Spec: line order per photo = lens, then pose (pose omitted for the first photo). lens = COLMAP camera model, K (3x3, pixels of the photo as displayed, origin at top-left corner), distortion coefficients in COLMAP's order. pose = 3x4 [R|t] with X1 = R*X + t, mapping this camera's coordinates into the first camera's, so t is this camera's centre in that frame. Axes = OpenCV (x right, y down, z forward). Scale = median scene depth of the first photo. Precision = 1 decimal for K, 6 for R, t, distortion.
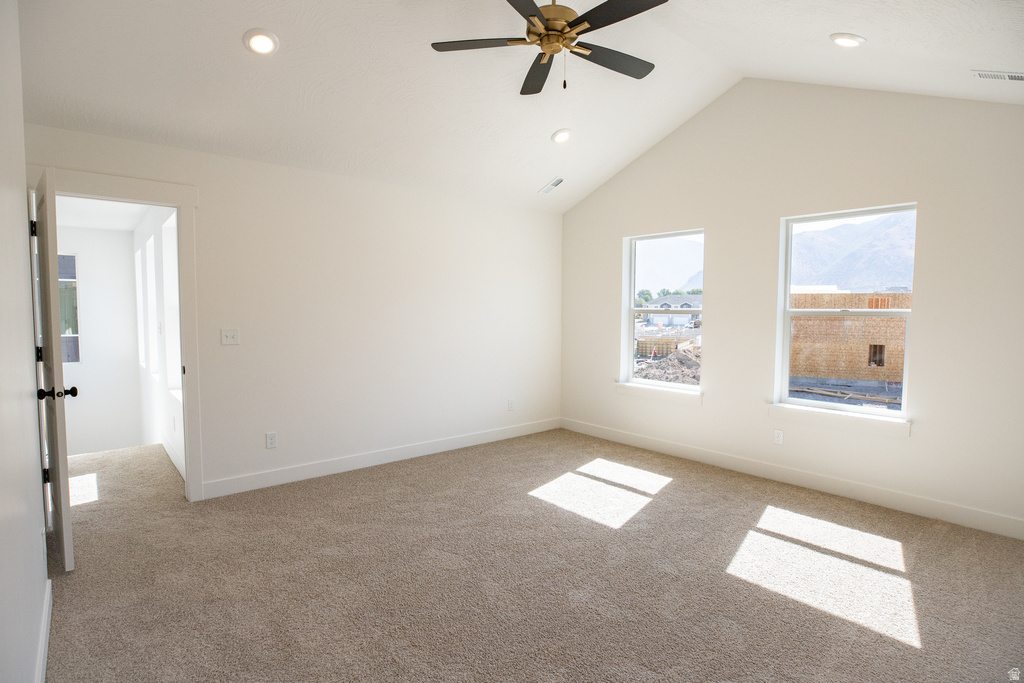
lens RADIAL K [[525.2, 0, 512.0], [0, 525.2, 341.5], [0, 0, 1]] dist [-0.000231, -0.000141]
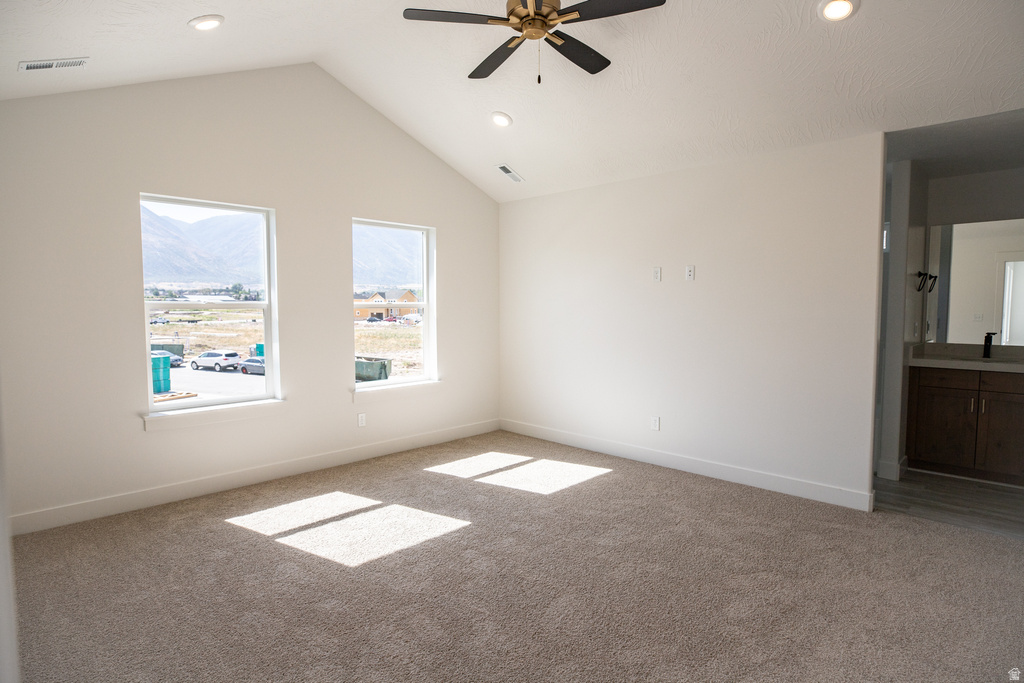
lens RADIAL K [[569.6, 0, 511.6], [0, 569.6, 319.8], [0, 0, 1]] dist [-0.000713, 0.000102]
pose [[-0.097959, -0.032487, 0.994660, -0.774008], [0.053788, 0.997833, 0.037888, -0.059483], [-0.993736, 0.057213, -0.095999, 0.885583]]
